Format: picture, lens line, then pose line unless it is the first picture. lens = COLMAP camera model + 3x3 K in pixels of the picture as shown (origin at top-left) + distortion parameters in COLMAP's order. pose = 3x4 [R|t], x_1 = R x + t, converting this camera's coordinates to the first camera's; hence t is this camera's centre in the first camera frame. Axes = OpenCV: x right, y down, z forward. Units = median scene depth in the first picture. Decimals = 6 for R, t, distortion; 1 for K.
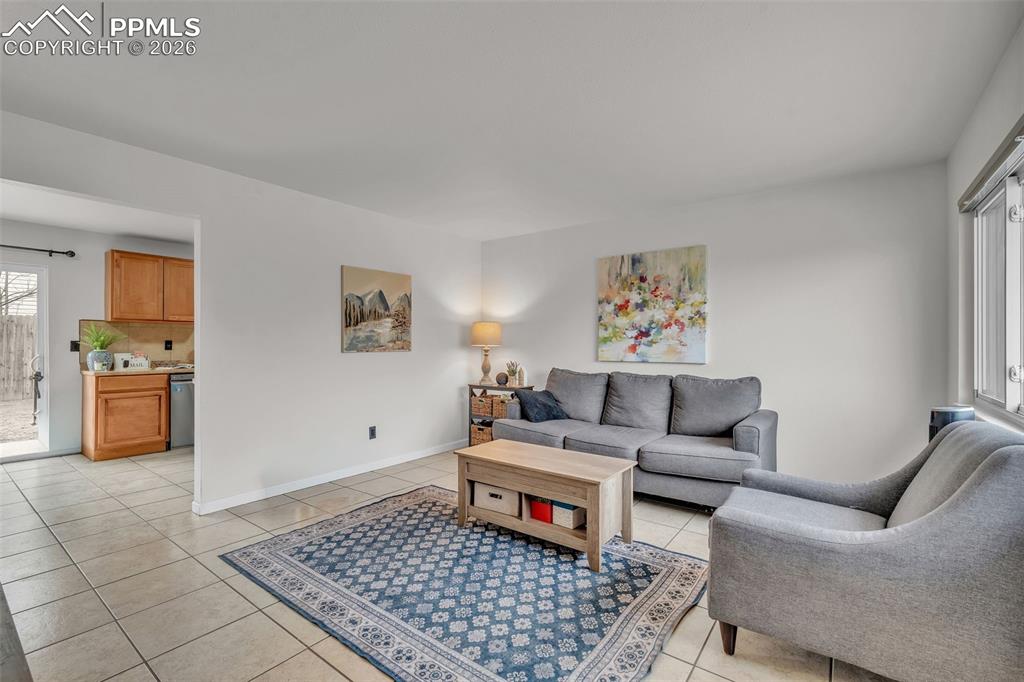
lens RADIAL K [[459.3, 0, 515.3], [0, 459.3, 340.6], [0, 0, 1]] dist [-0.001382, -0.001031]
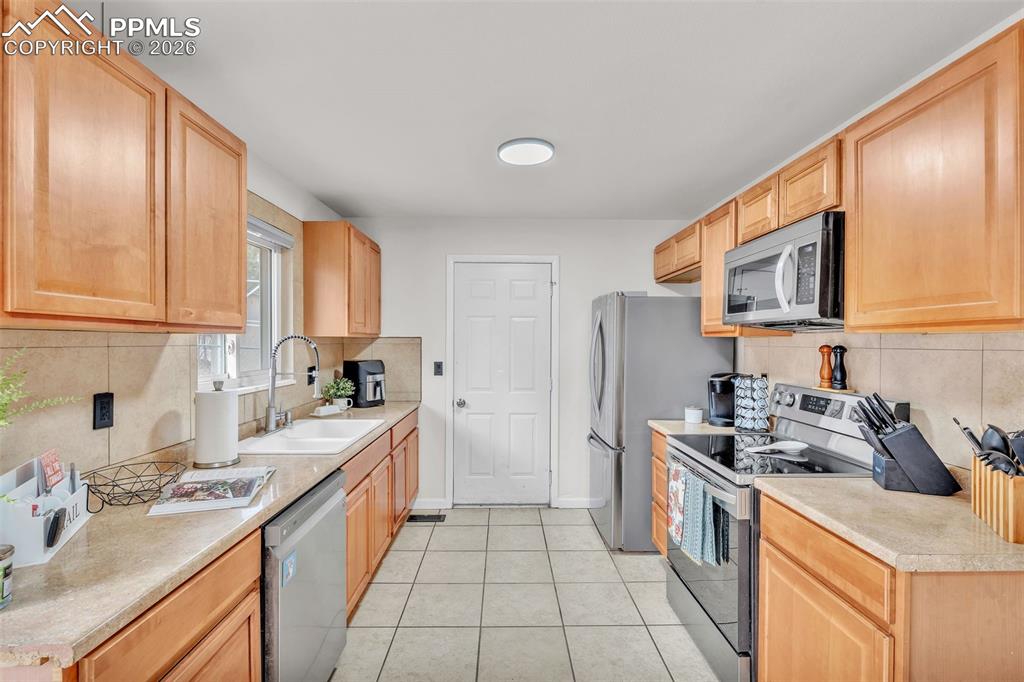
lens RADIAL K [[459.3, 0, 510.7], [0, 459.3, 347.5], [0, 0, 1]] dist [-0.001382, -0.001031]
pose [[0.786213, -0.004711, 0.617938, -1.394752], [-0.009161, 0.999772, 0.019278, -0.066997], [-0.617888, -0.020817, 0.785990, 1.205840]]
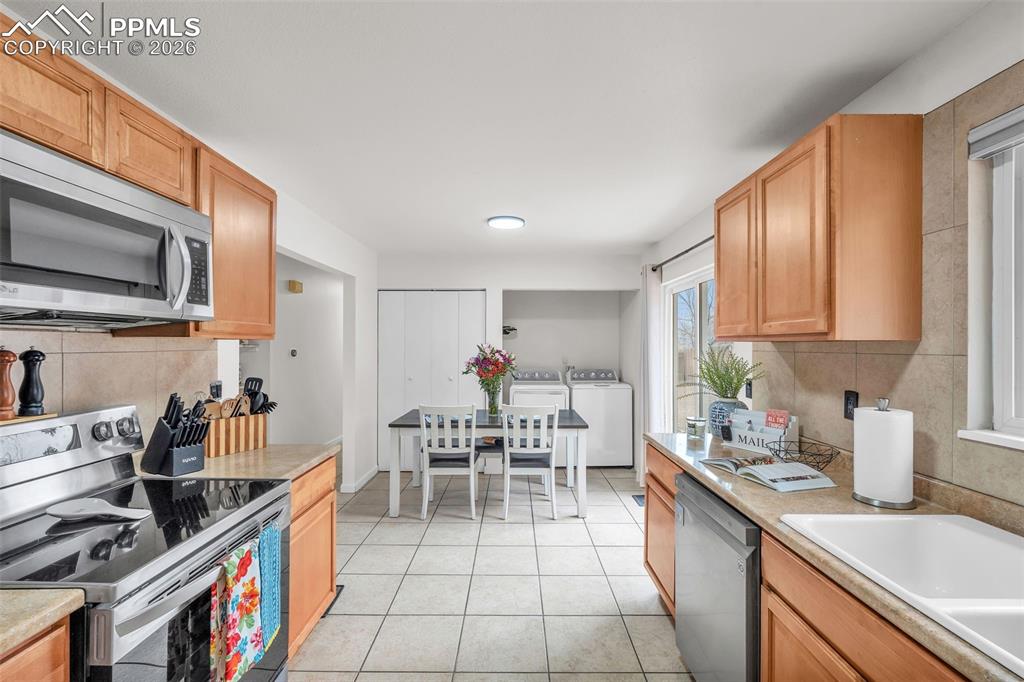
lens RADIAL K [[459.3, 0, 509.7], [0, 459.3, 348.0], [0, 0, 1]] dist [-0.001382, -0.001031]
pose [[-0.800994, 0.001141, -0.598671, -0.671529], [0.002725, 0.999995, -0.001740, -0.061151], [0.598666, -0.003026, -0.800993, 2.129551]]
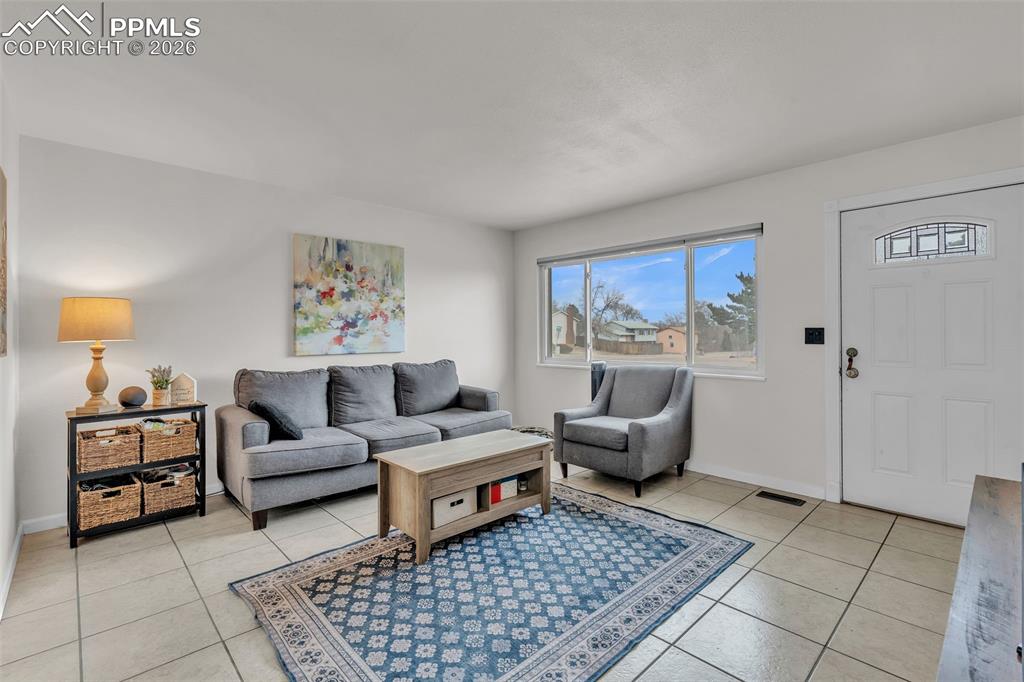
lens RADIAL K [[459.3, 0, 518.1], [0, 459.3, 337.4], [0, 0, 1]] dist [-0.001382, -0.001031]
pose [[0.158750, -0.014357, 0.987214, -0.910289], [-0.001248, 0.999891, 0.014742, -0.003774], [-0.987318, -0.003572, 0.158715, 0.728812]]
